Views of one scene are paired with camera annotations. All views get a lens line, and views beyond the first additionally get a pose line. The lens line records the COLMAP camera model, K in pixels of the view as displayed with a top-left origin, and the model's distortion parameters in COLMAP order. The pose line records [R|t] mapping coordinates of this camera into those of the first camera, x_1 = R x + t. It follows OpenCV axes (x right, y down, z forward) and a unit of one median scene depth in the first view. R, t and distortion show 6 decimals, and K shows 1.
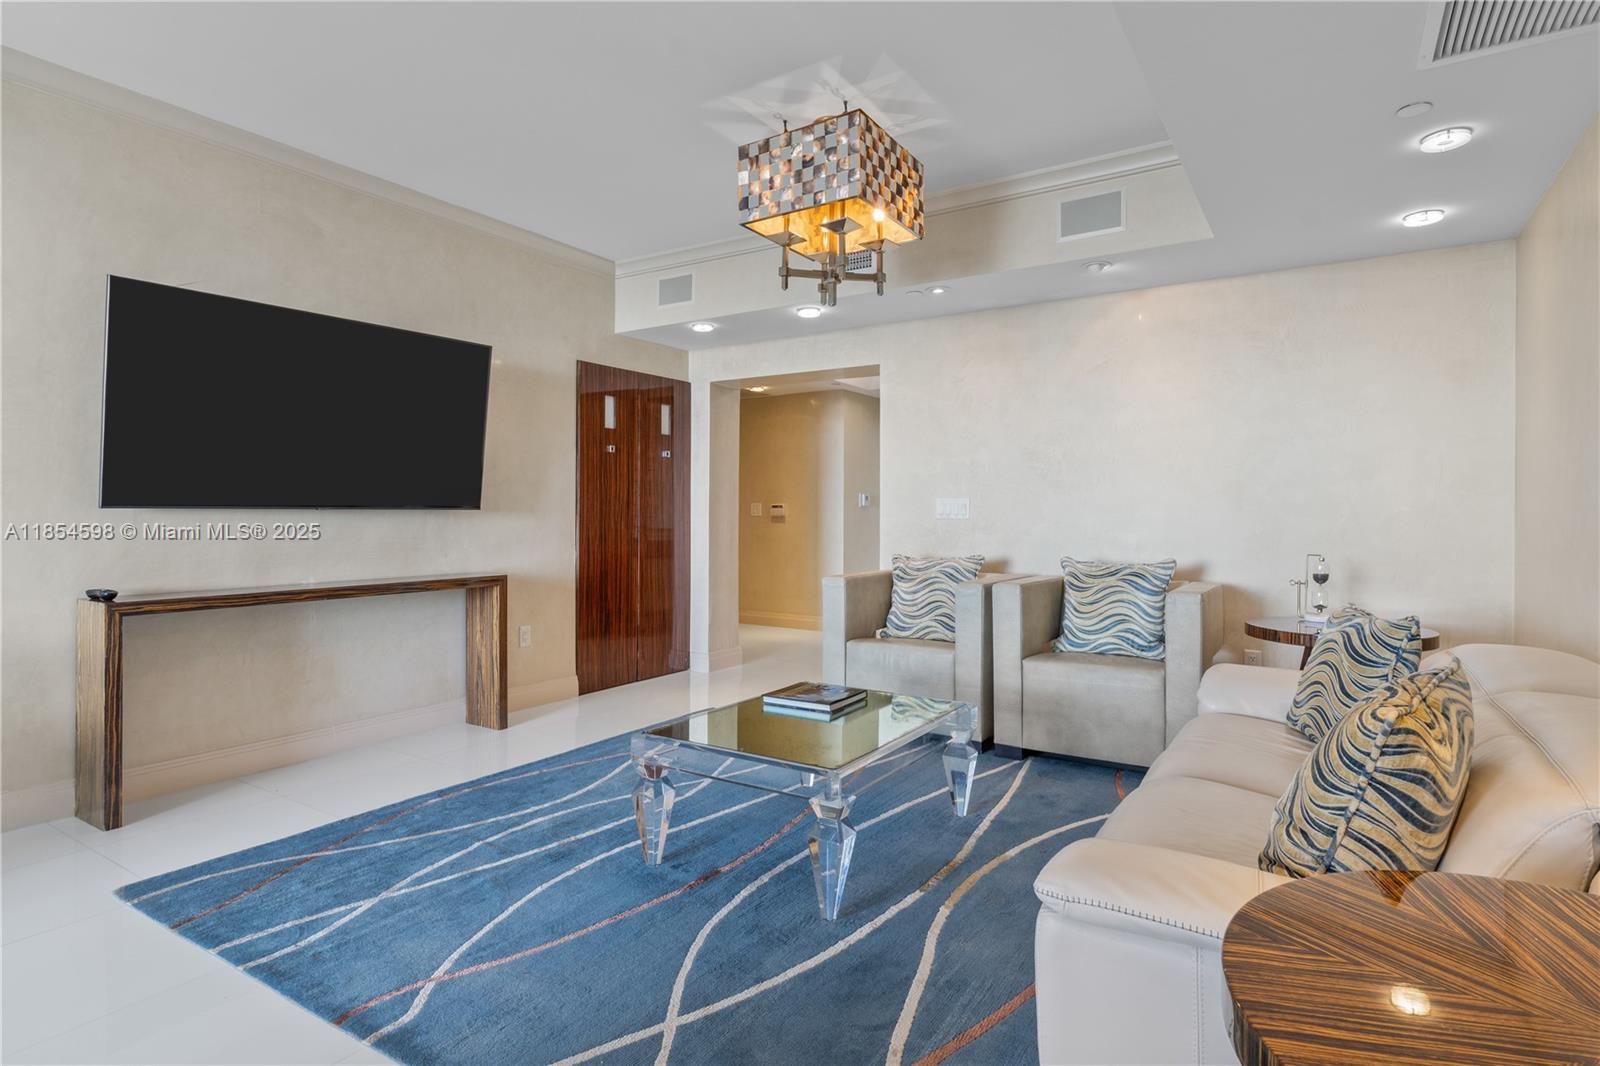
lens RADIAL K [[827.2, 0, 794.6], [0, 827.2, 535.6], [0, 0, 1]] dist [-0.000563, -0.001159]
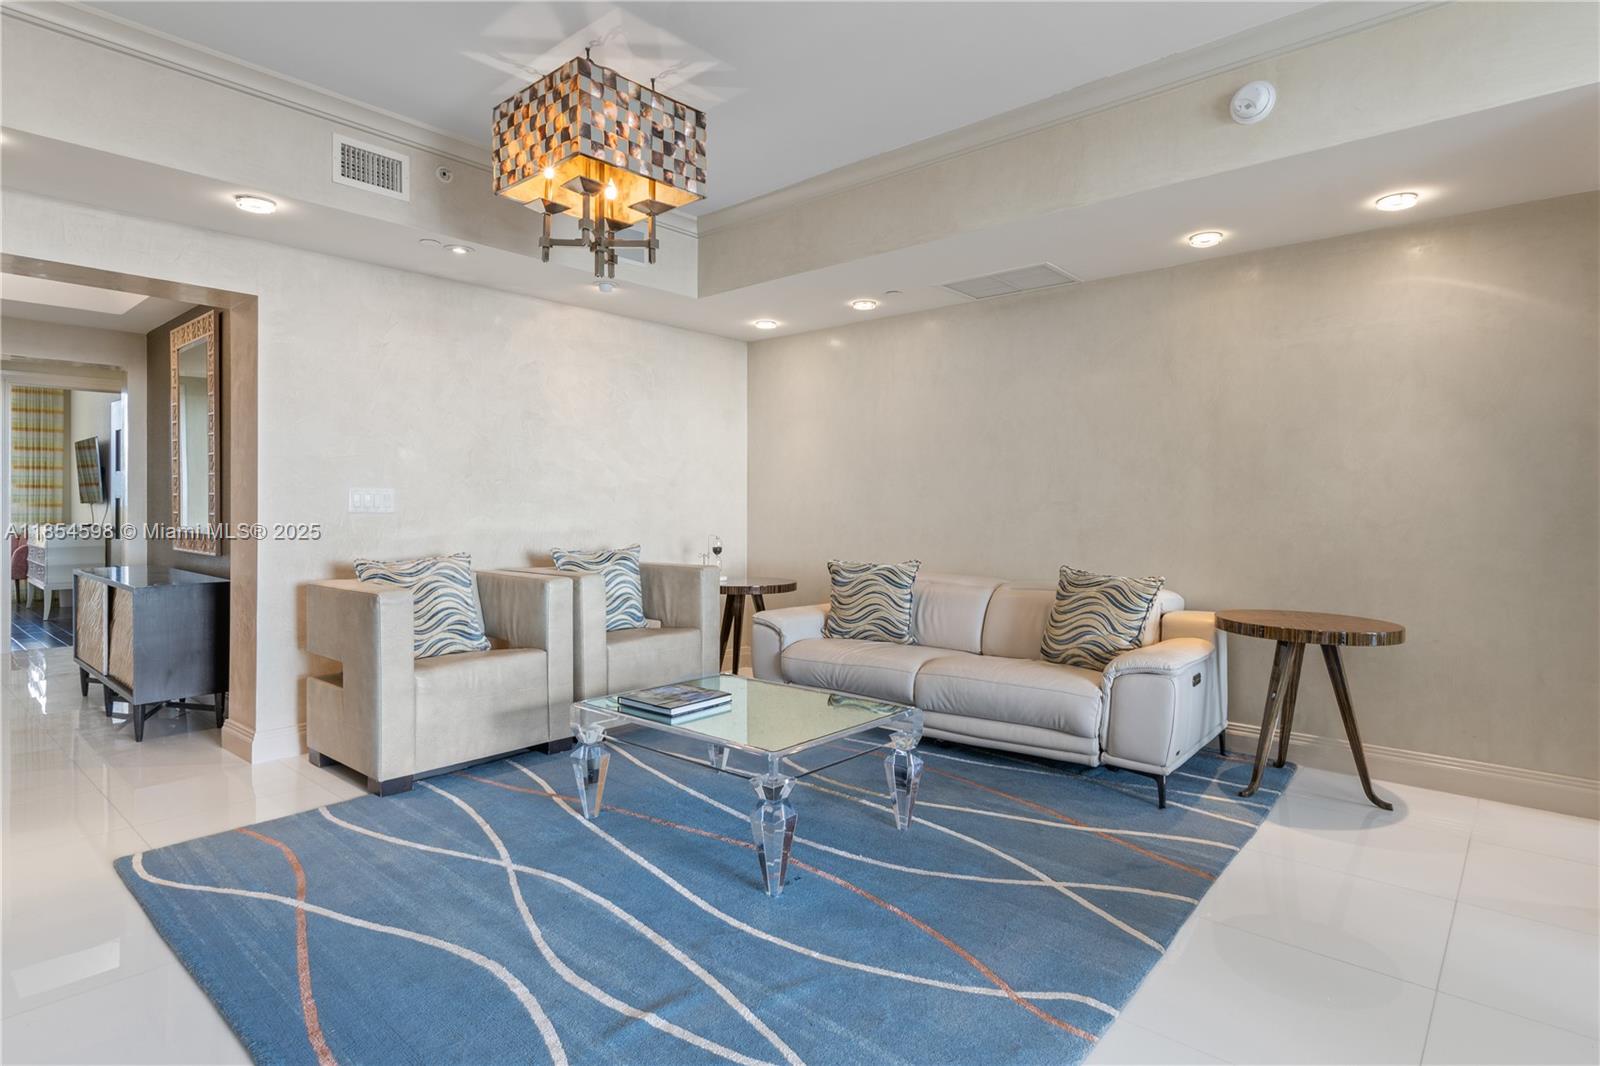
lens RADIAL K [[843.7, 0, 845.0], [0, 843.7, 511.7], [0, 0, 1]] dist [0.000761, -0.000184]
pose [[0.118905, -0.004473, 0.992896, -0.748313], [0.028961, 0.999580, 0.001035, -0.011029], [-0.992483, 0.028633, 0.118985, 0.561645]]
